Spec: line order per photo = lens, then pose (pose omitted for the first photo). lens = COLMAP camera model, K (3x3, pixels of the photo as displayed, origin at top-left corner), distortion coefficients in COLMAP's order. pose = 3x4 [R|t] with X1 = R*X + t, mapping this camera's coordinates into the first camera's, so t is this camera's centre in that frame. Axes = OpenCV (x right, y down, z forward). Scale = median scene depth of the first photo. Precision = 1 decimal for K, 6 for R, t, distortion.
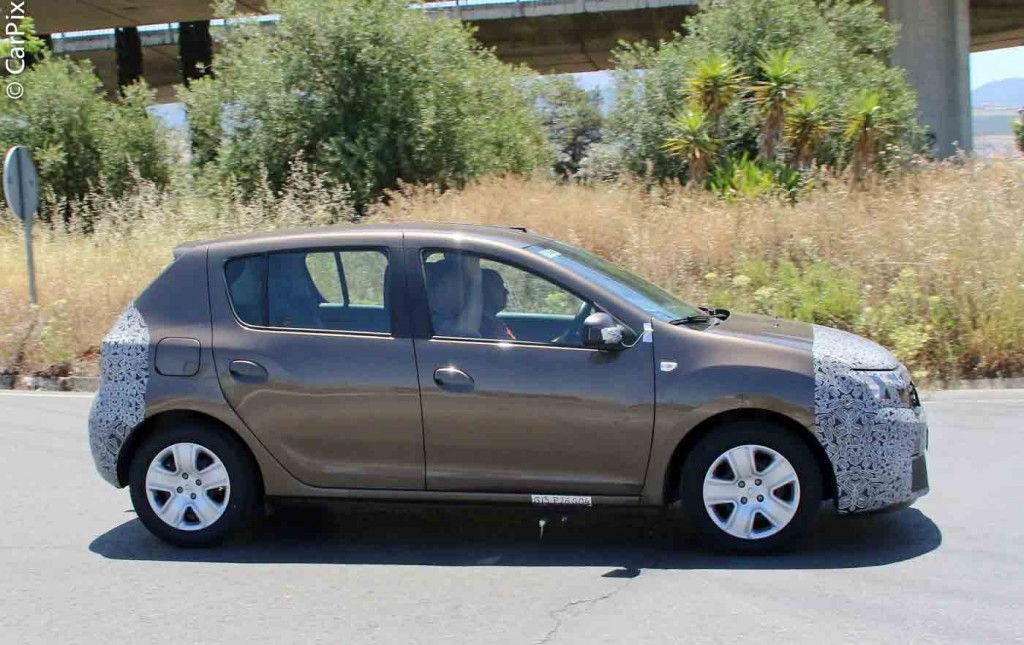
lens RADIAL K [[1576.9, 0, 506.9], [0, 1576.9, 333.8], [0, 0, 1]] dist [-0.000291, 0.000000]
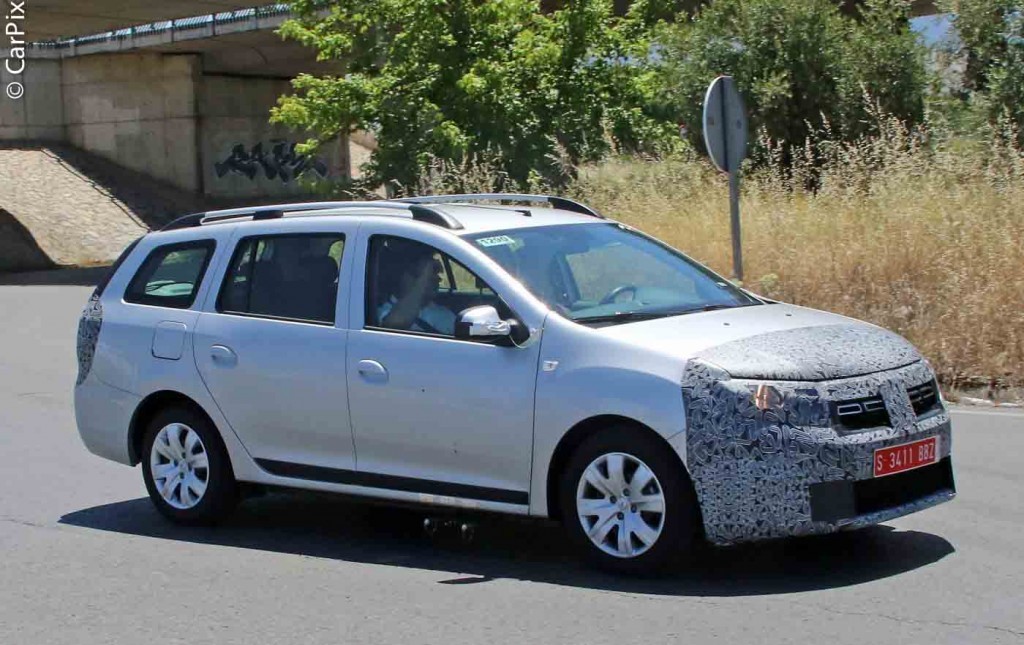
lens RADIAL K [[2274.2, 0, 546.2], [0, 2274.2, 348.5], [0, 0, 1]] dist [-0.069623, 0.000000]
pose [[0.880435, 0.033865, -0.472956, 0.139956], [-0.028386, 0.999422, 0.018720, -0.002691], [0.473316, -0.003057, 0.880887, -0.031687]]
